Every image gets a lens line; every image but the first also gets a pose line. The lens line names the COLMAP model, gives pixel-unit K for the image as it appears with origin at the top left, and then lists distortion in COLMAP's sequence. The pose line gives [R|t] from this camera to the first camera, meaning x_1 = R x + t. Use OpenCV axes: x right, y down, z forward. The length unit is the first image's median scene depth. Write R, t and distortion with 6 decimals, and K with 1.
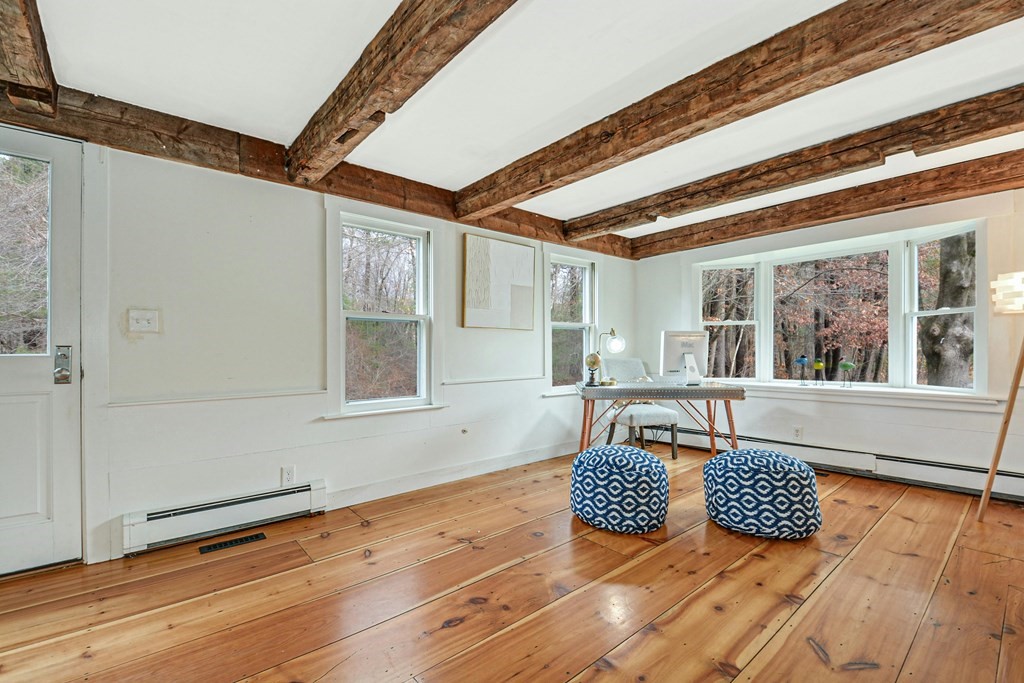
lens RADIAL K [[453.0, 0, 525.7], [0, 453.0, 342.5], [0, 0, 1]] dist [0.014336, -0.010362]
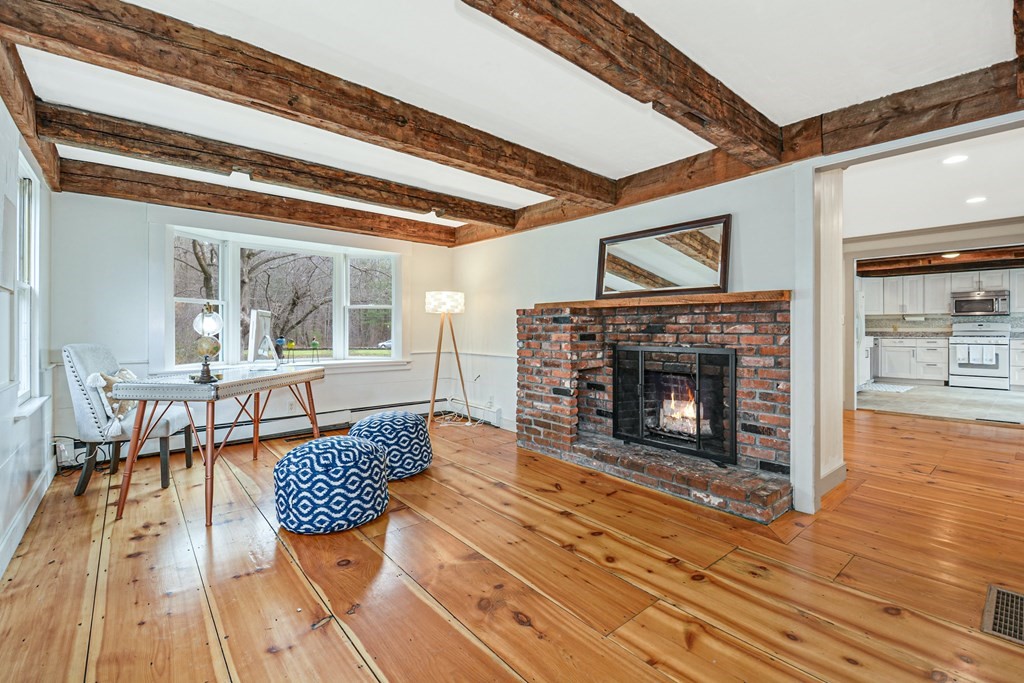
lens RADIAL K [[453.0, 0, 500.3], [0, 453.0, 321.8], [0, 0, 1]] dist [0.014336, -0.010362]
pose [[0.011324, 0.024662, 0.999632, -0.710666], [-0.020335, 0.999495, -0.024428, 0.011348], [-0.999729, -0.020051, 0.011820, 0.659628]]
